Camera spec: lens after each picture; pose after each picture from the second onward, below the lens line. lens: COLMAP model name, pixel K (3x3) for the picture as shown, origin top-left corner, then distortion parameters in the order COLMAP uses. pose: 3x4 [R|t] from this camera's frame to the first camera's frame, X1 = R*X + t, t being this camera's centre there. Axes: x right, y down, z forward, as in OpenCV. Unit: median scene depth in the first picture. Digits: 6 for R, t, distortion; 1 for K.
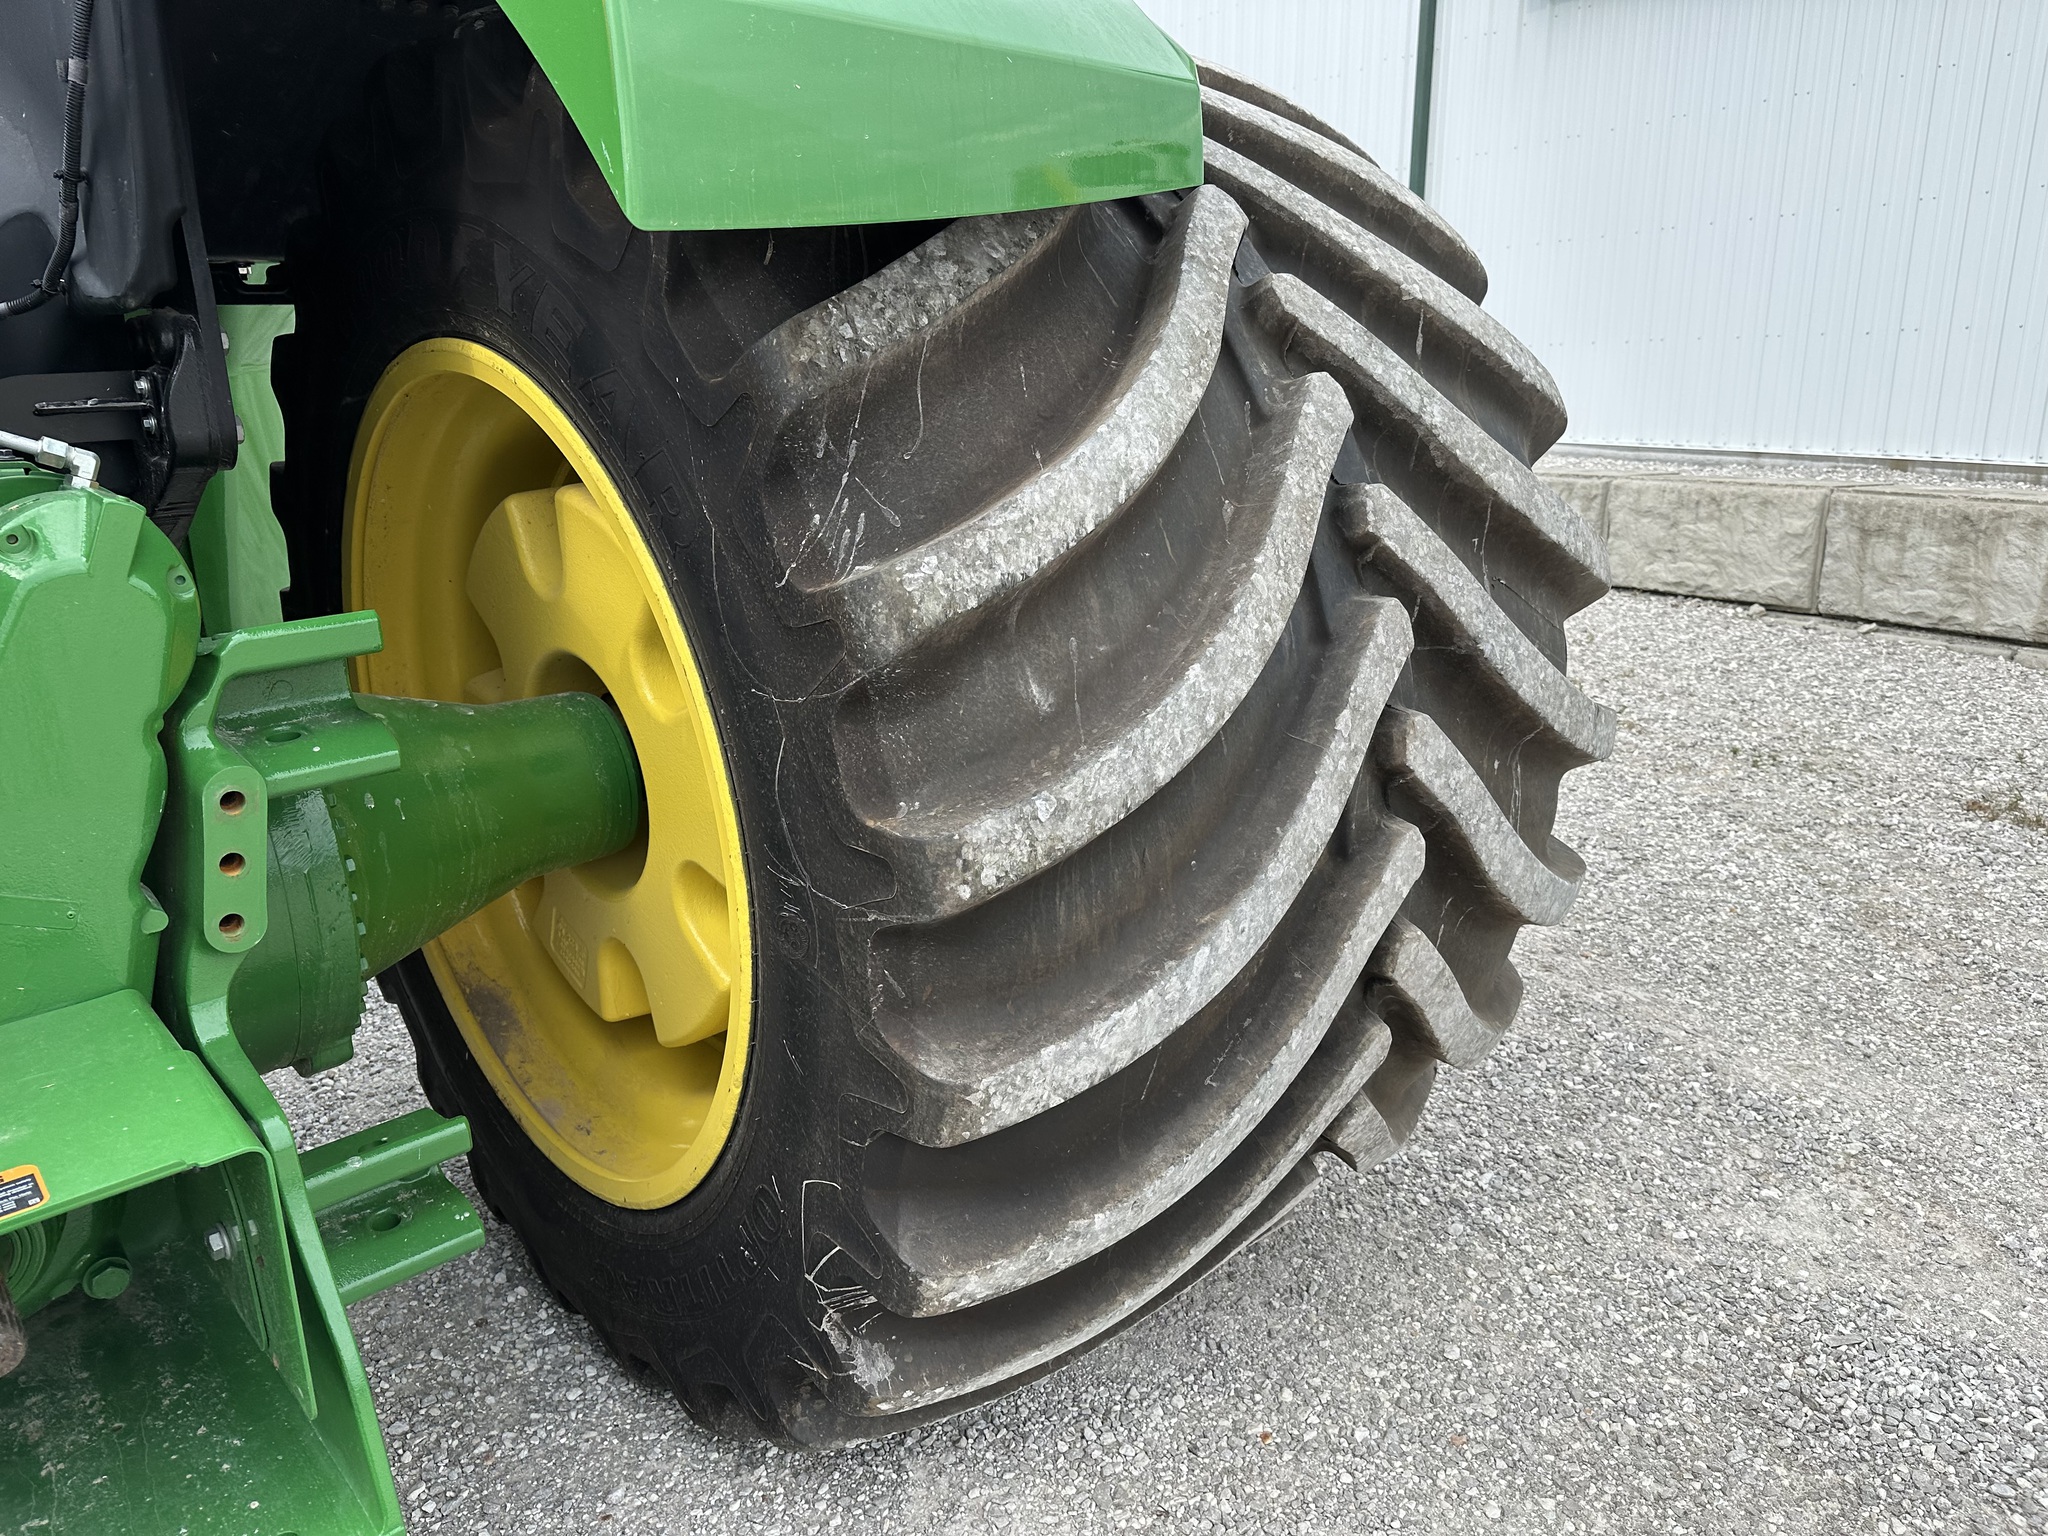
lens RADIAL K [[1441.9, 0, 1035.0], [0, 1441.9, 778.2], [0, 0, 1]] dist [0.043486, -0.056247]
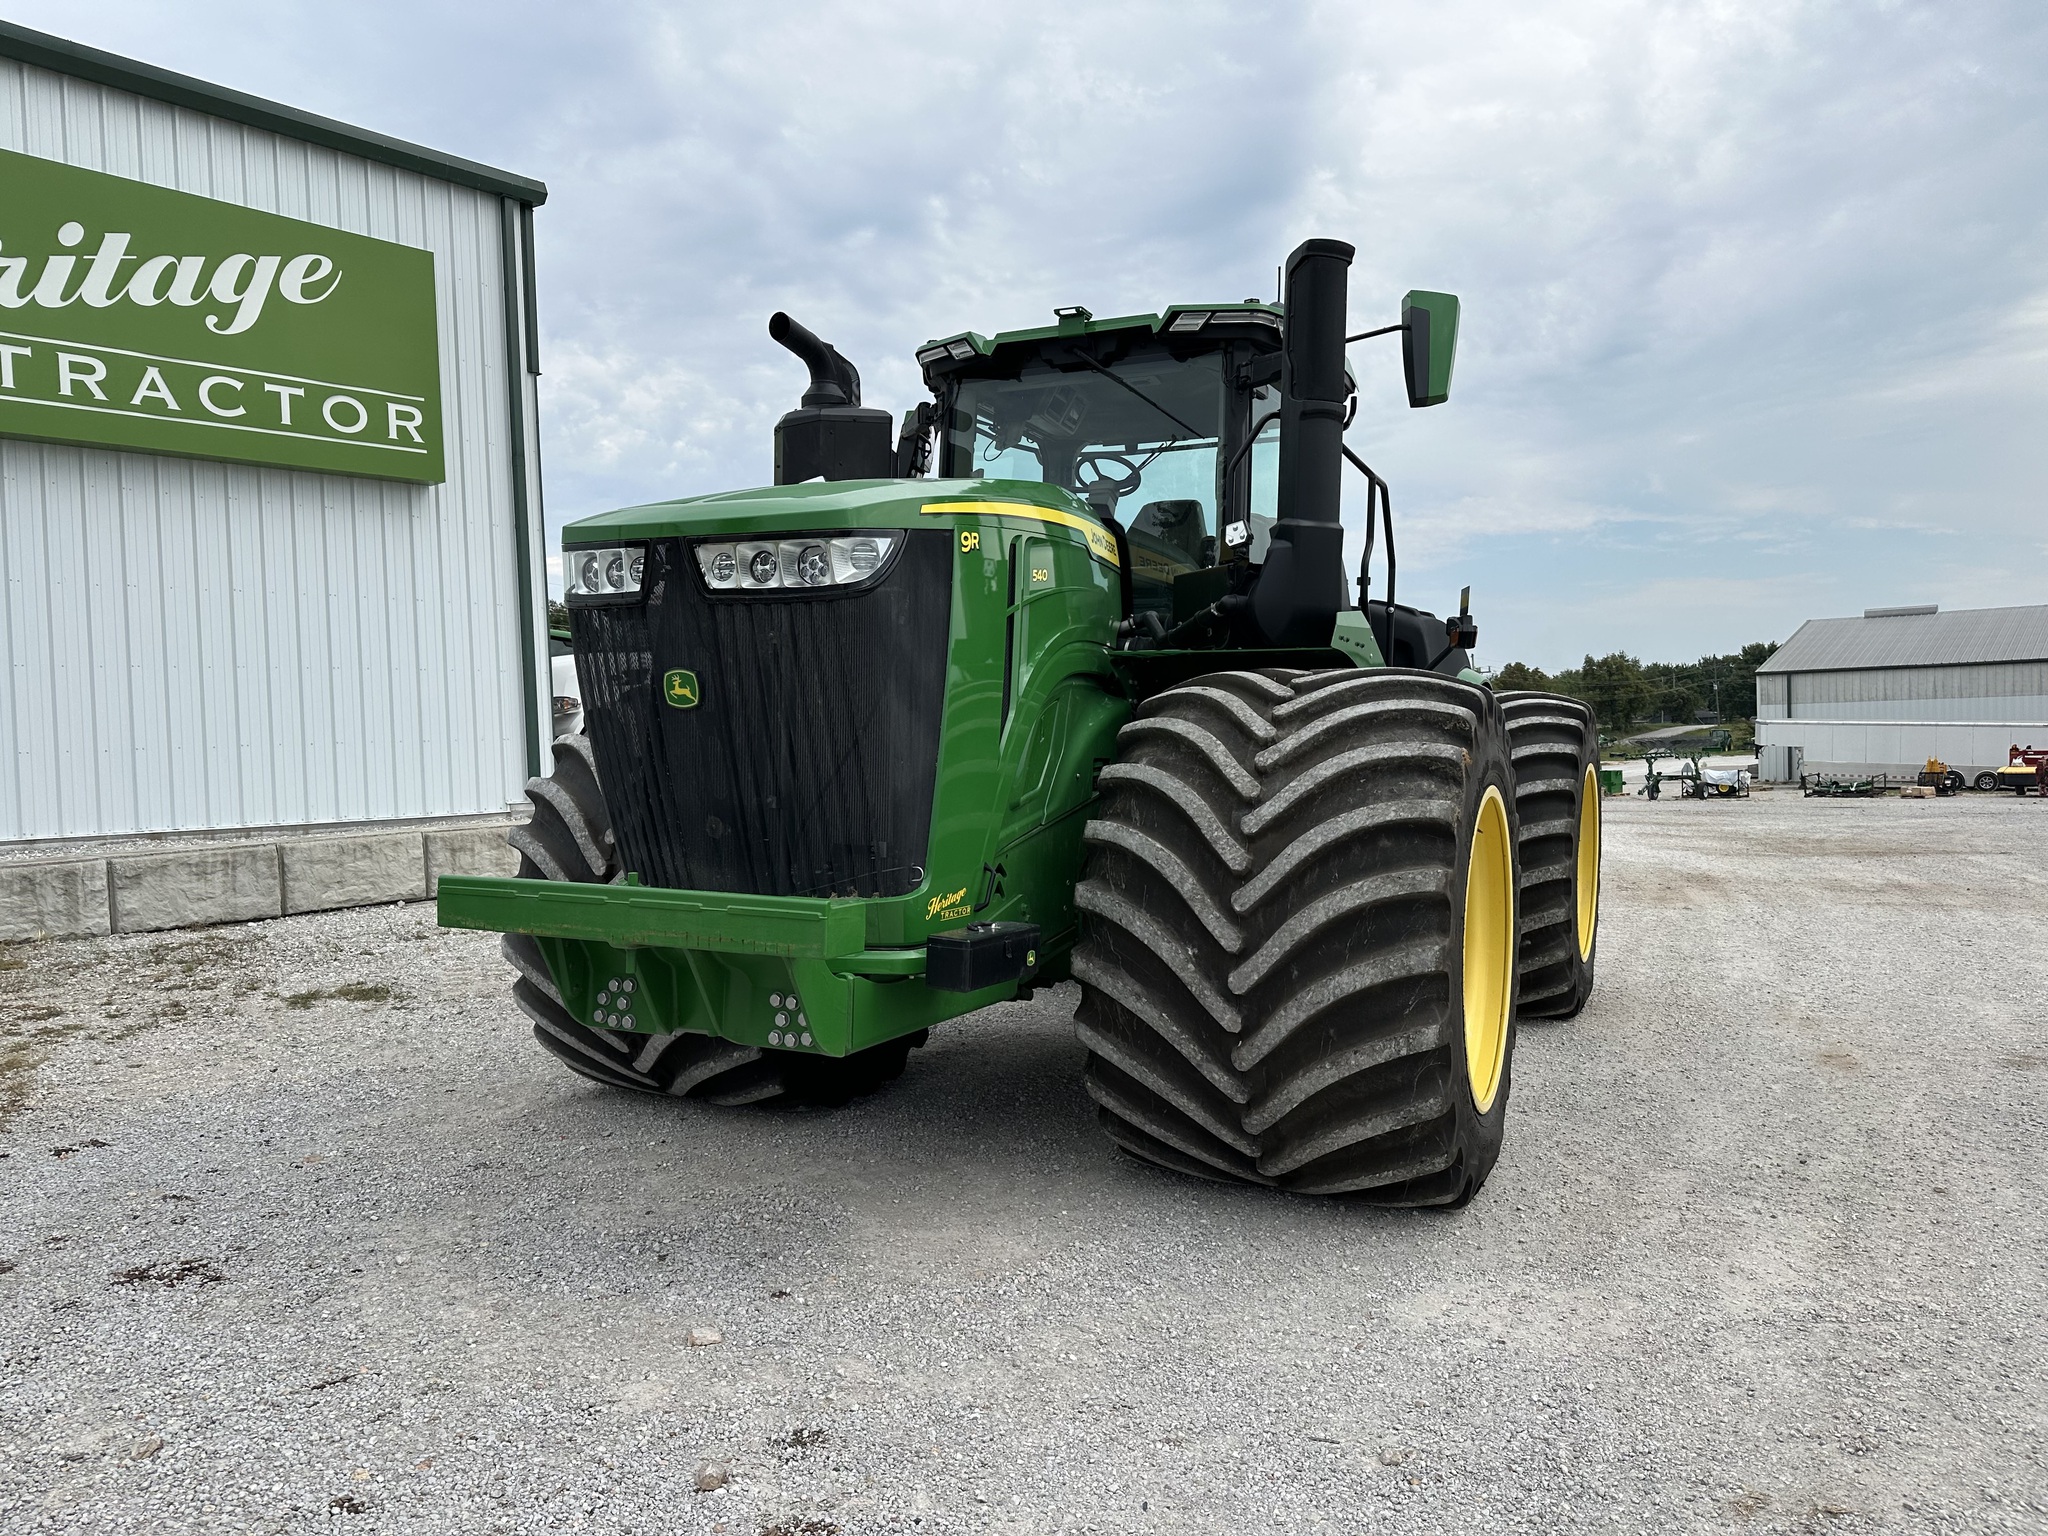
lens RADIAL K [[1441.9, 0, 1021.6], [0, 1441.9, 781.6], [0, 0, 1]] dist [0.043486, -0.056247]
pose [[-0.357240, -0.015972, 0.933876, -5.204766], [0.270363, 0.955281, 0.119762, -0.985828], [-0.894026, 0.295269, -0.336947, 3.292685]]
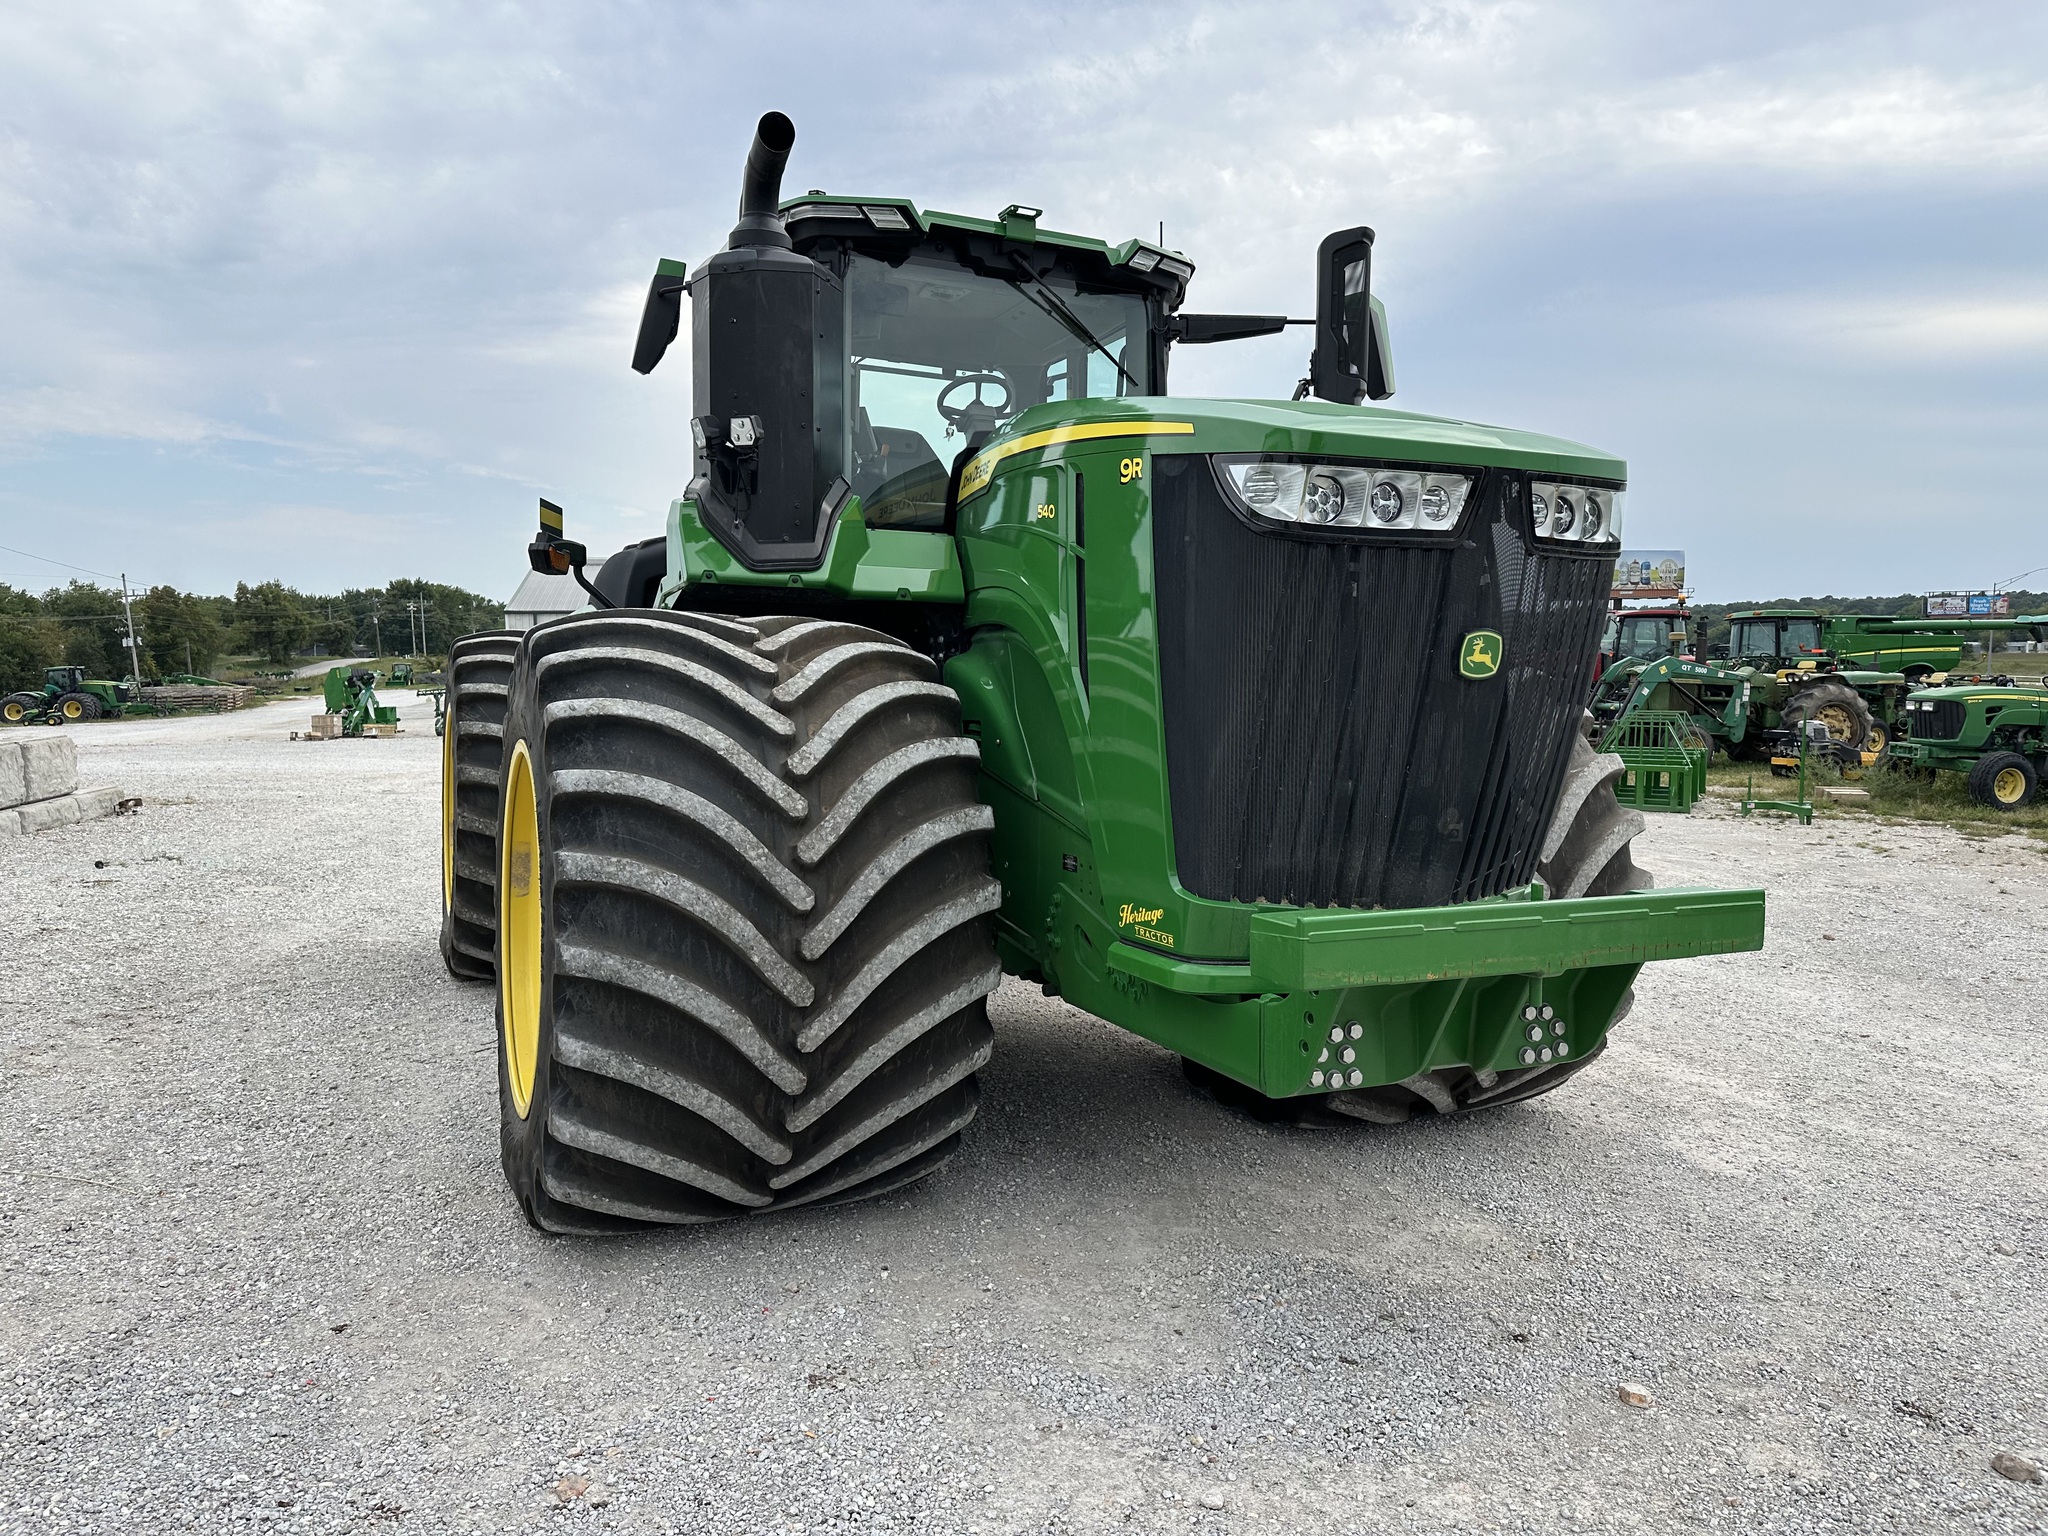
lens RADIAL K [[1441.9, 0, 1031.2], [0, 1441.9, 768.0], [0, 0, 1]] dist [0.043486, -0.056247]
pose [[-0.953256, -0.012548, 0.301905, -2.875281], [0.091998, 0.939650, 0.329536, -1.535107], [-0.287820, 0.341906, -0.894572, 4.866215]]
